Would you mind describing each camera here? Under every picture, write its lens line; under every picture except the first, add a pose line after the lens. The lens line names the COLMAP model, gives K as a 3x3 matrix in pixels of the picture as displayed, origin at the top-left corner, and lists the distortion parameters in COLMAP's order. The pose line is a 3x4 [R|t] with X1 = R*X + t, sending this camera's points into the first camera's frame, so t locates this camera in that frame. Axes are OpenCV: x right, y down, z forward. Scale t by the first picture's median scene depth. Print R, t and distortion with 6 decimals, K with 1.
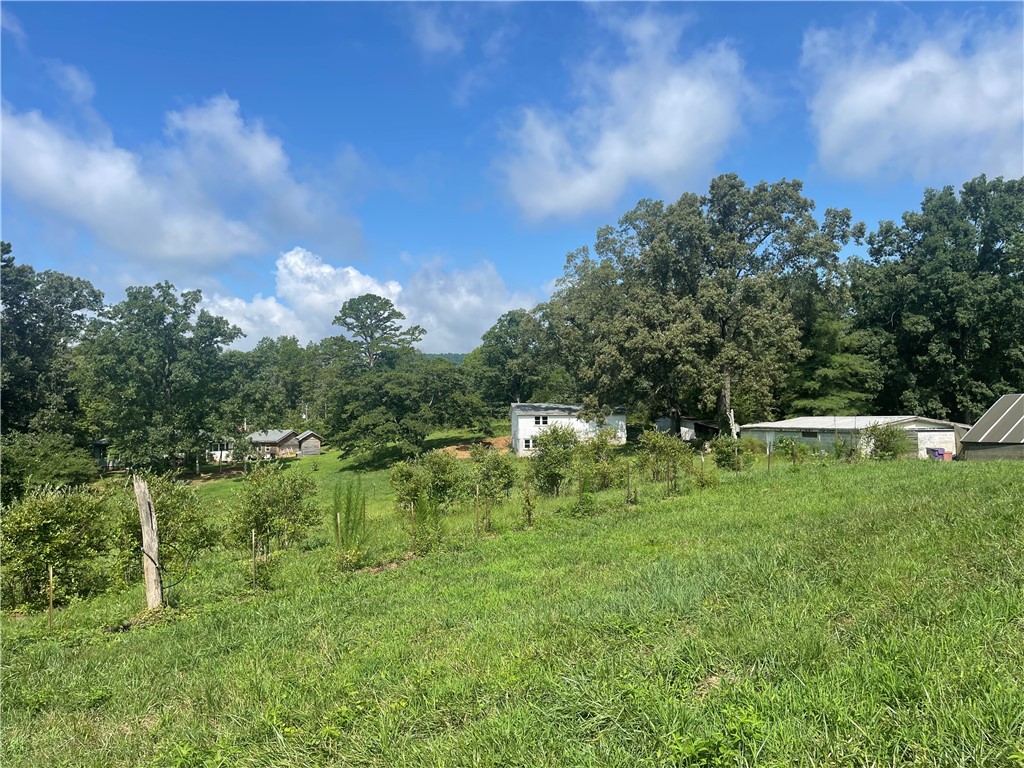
lens RADIAL K [[762.4, 0, 512.0], [0, 762.4, 384.0], [0, 0, 1]] dist [0.071113, -0.082534]
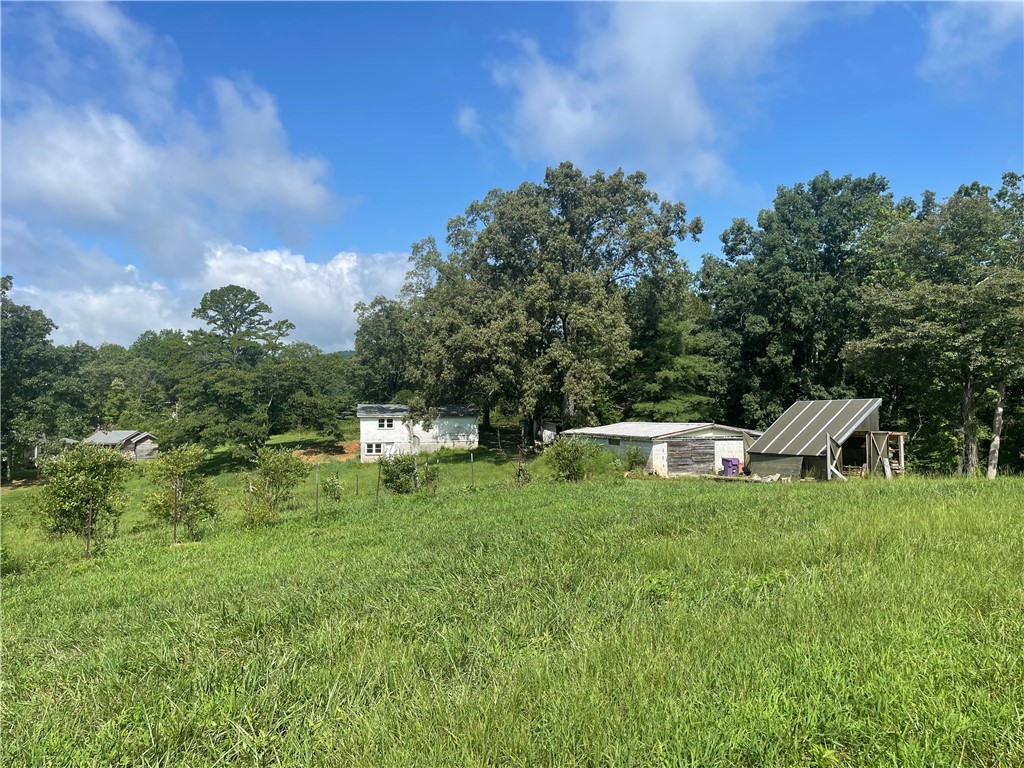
lens RADIAL K [[768.1, 0, 513.9], [0, 768.1, 373.2], [0, 0, 1]] dist [0.085674, -0.133763]
pose [[0.997057, 0.009114, 0.076119, 0.145427], [-0.008233, 0.999896, -0.011883, -0.003744], [-0.076220, 0.011221, 0.997028, 0.062813]]
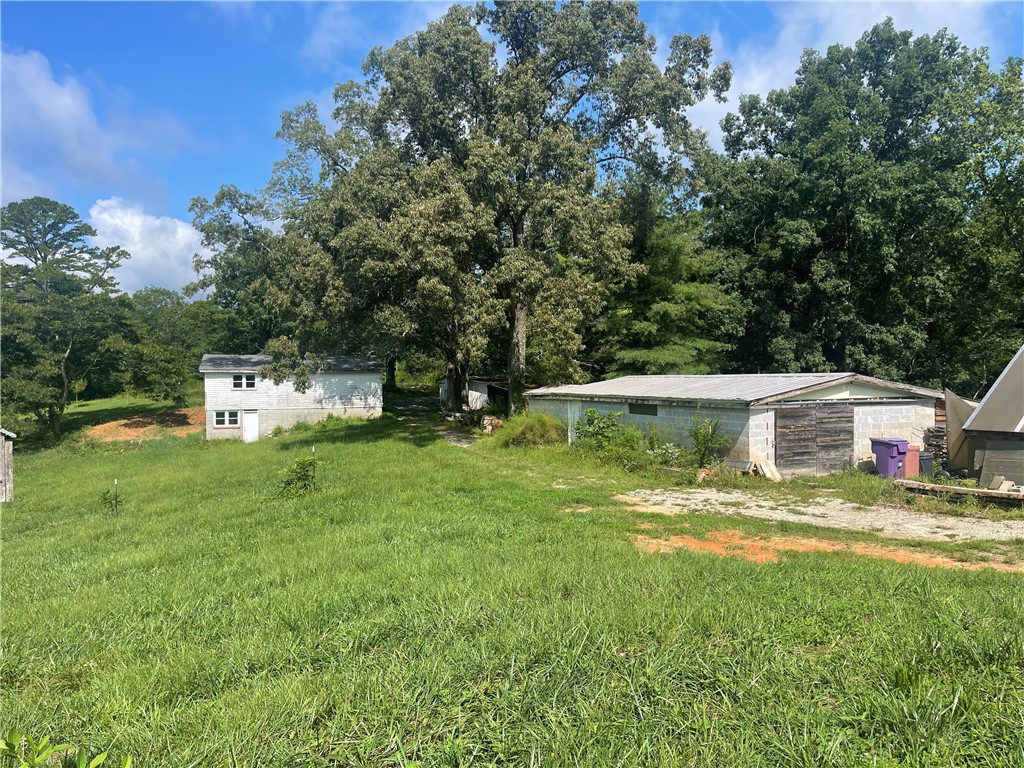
lens RADIAL K [[768.1, 0, 513.9], [0, 768.1, 373.2], [0, 0, 1]] dist [0.085674, -0.133763]
pose [[0.977868, 0.005096, 0.209160, 0.146421], [-0.012677, 0.999310, 0.034923, 0.018782], [-0.208838, -0.036802, 0.977258, 0.387888]]
